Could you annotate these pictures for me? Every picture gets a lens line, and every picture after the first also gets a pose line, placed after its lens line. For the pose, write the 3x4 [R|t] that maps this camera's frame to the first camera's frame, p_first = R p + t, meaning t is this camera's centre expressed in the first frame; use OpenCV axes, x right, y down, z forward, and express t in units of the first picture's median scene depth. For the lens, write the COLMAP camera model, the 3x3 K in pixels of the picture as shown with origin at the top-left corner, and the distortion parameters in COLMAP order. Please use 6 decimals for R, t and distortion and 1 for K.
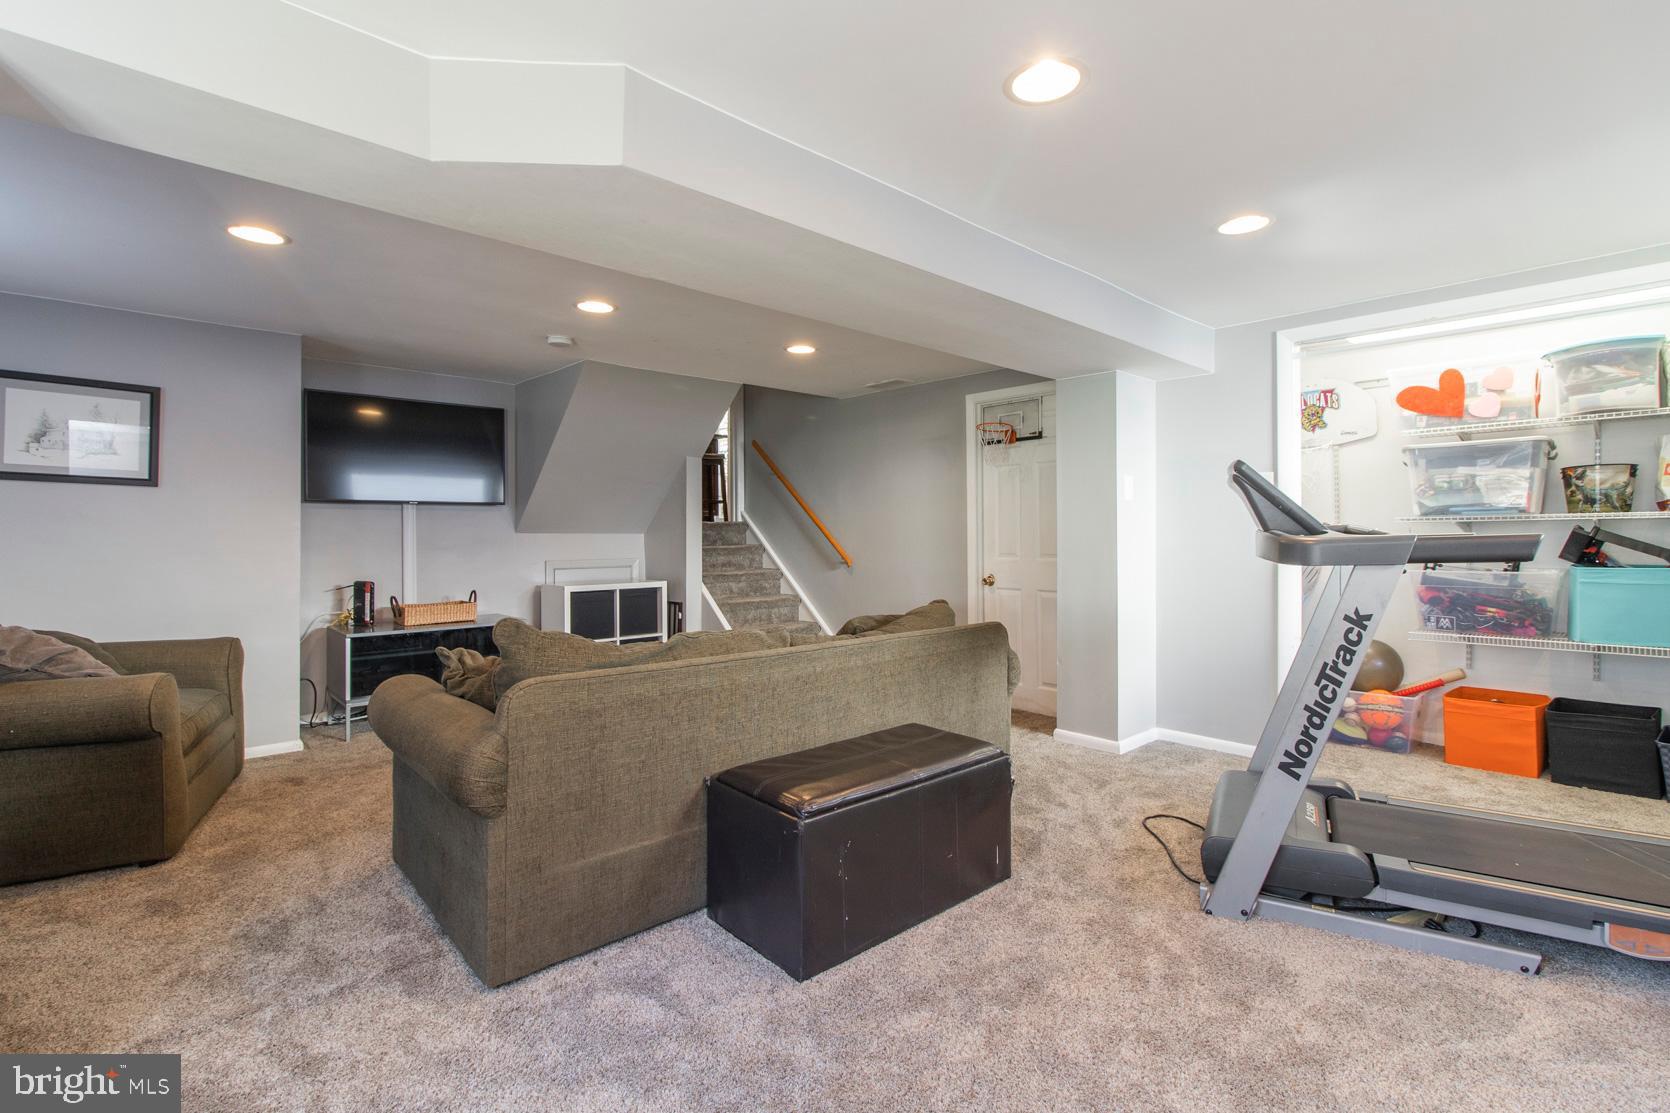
lens RADIAL K [[769.5, 0, 843.1], [0, 769.5, 549.2], [0, 0, 1]] dist [0.000473, 0.000883]
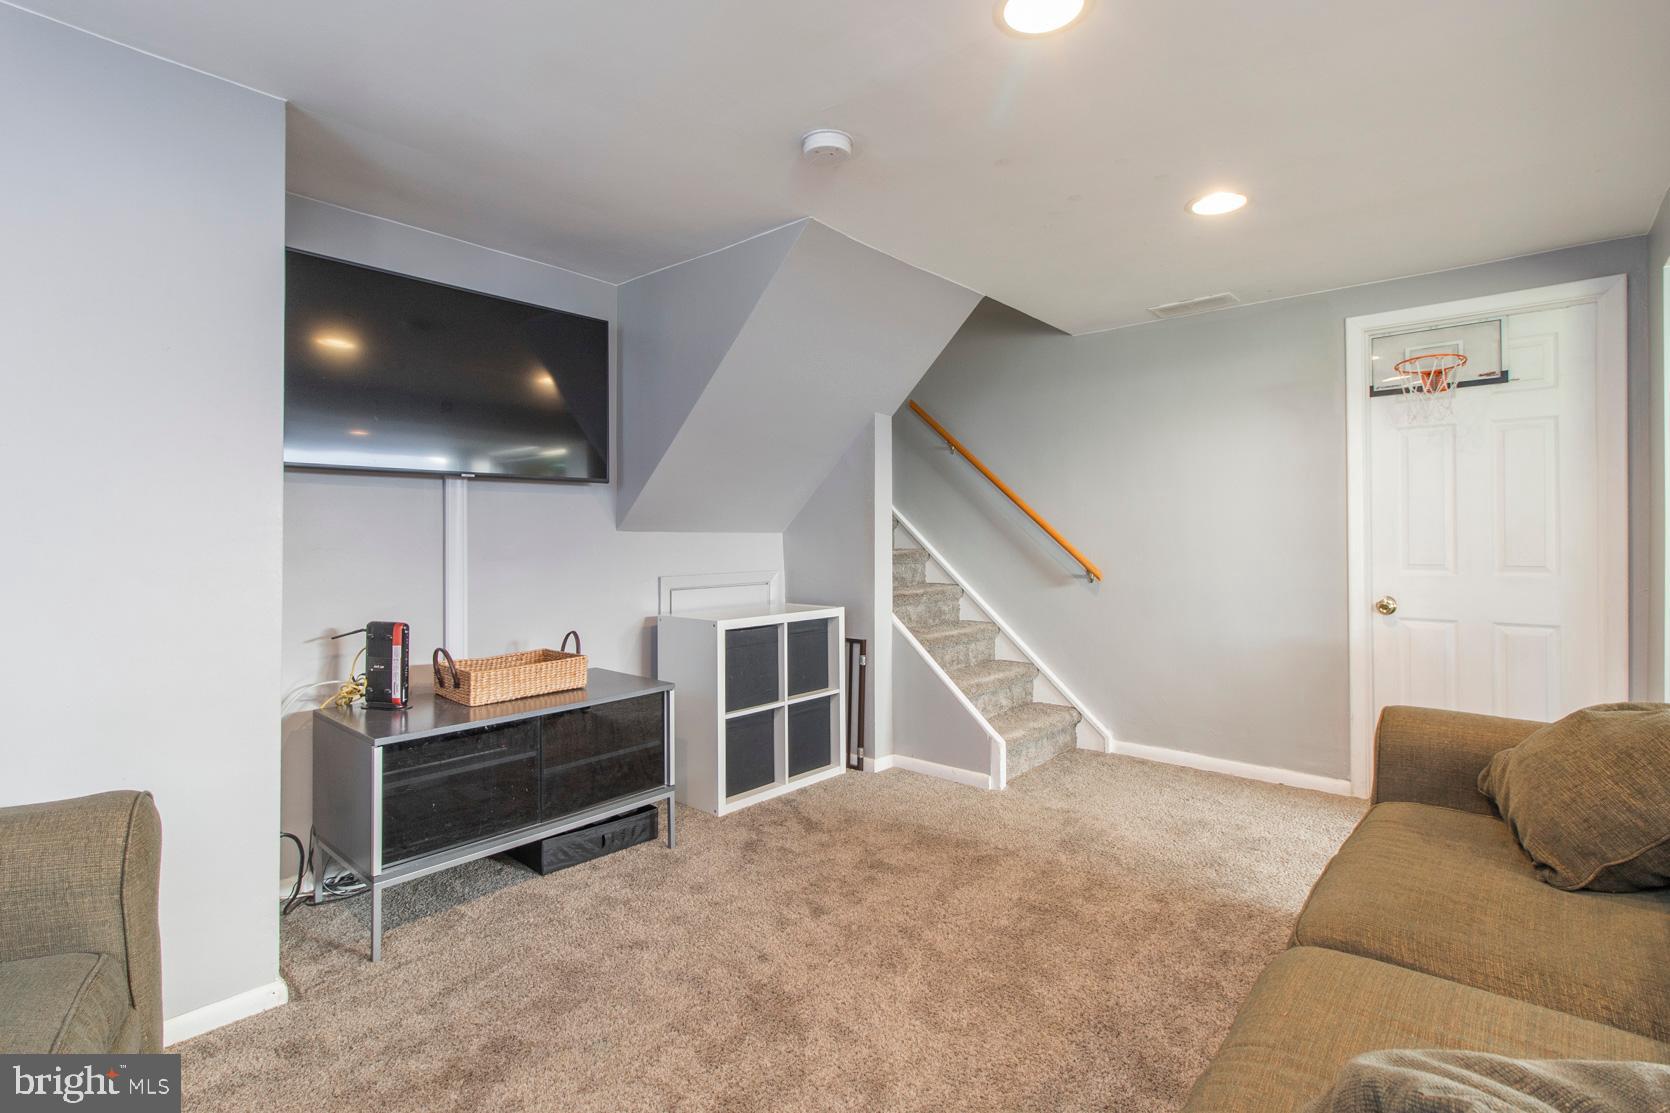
lens RADIAL K [[769.5, 0, 826.8], [0, 769.5, 548.2], [0, 0, 1]] dist [0.000473, 0.000883]
pose [[0.995453, 0.000103, 0.095253, -0.354463], [0.000112, 0.999997, -0.002250, -0.006924], [-0.095253, 0.002250, 0.995451, 0.426468]]
